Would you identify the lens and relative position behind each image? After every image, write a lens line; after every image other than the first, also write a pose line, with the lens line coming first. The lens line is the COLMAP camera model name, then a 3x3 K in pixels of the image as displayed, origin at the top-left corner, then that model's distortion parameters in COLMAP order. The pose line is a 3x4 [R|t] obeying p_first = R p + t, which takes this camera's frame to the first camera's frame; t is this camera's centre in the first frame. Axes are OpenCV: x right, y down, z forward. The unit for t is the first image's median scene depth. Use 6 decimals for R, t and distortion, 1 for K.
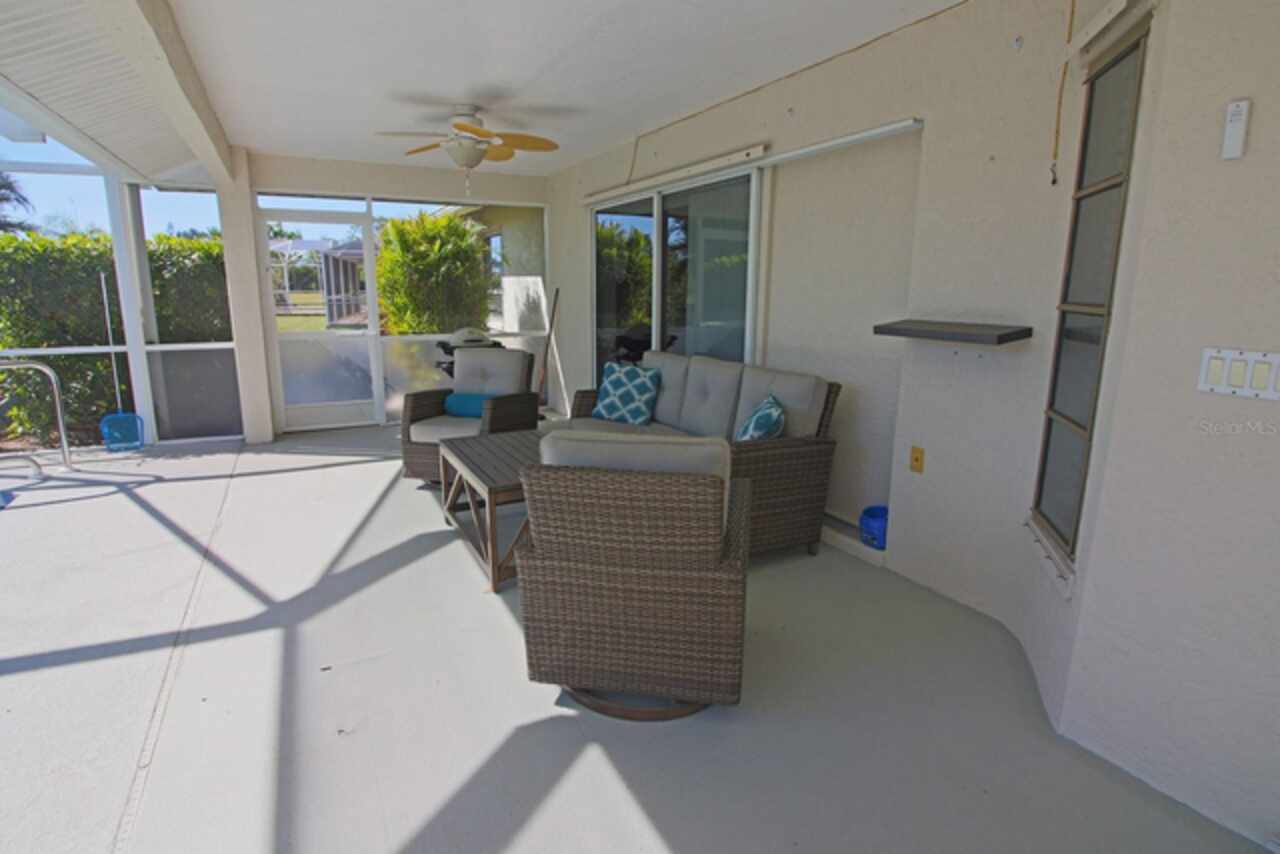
lens RADIAL K [[653.1, 0, 626.4], [0, 653.1, 416.9], [0, 0, 1]] dist [0.002135, -0.015076]
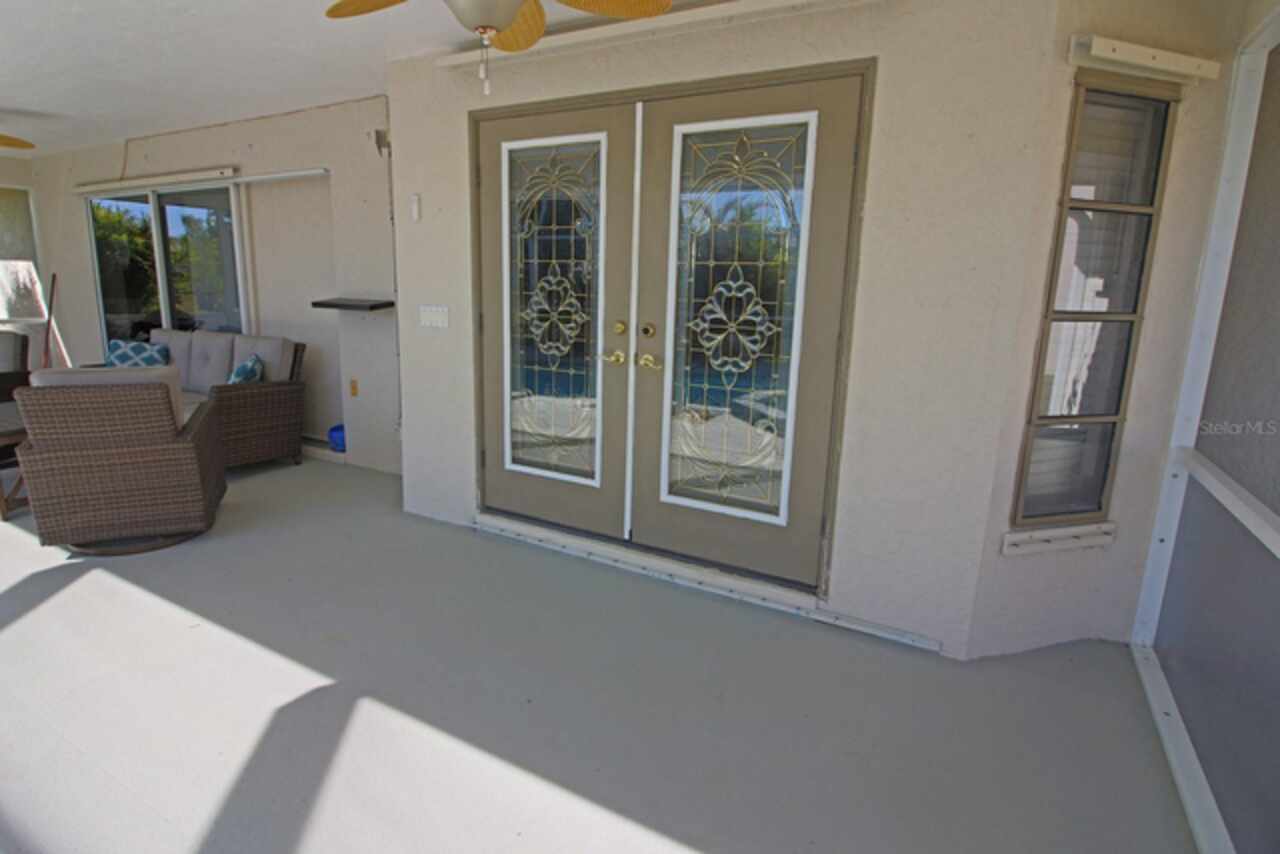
lens RADIAL K [[653.1, 0, 626.4], [0, 653.1, 416.9], [0, 0, 1]] dist [0.002135, -0.015076]
pose [[0.828353, -0.094131, 0.552242, 0.104646], [0.088000, 0.995408, 0.037670, 0.119543], [-0.553252, 0.017393, 0.832832, -0.595389]]
